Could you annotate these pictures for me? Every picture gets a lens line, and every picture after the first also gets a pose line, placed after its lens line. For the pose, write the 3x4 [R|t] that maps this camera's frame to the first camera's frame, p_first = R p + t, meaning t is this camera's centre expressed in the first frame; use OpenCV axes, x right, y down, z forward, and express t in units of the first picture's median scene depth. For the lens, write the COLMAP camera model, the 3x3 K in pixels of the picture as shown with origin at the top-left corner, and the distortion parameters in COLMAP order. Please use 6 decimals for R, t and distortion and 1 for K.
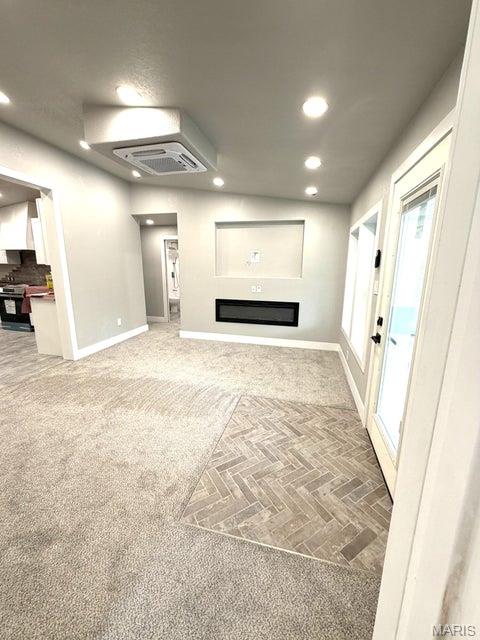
lens RADIAL K [[257.0, 0, 238.3], [0, 257.0, 322.3], [0, 0, 1]] dist [0.000380, 0.000078]
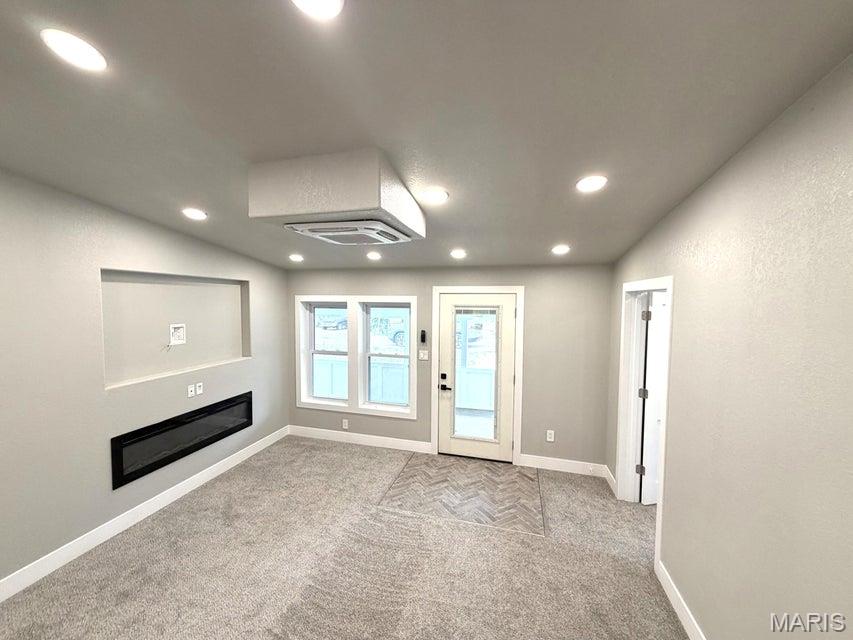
lens RADIAL K [[342.5, 0, 430.5], [0, 342.5, 325.8], [0, 0, 1]] dist [0.000380, 0.000078]
pose [[-0.005912, -0.082155, 0.996602, -0.780447], [0.203713, 0.975621, 0.081634, -0.256858], [-0.979013, 0.203503, 0.010968, 0.519222]]
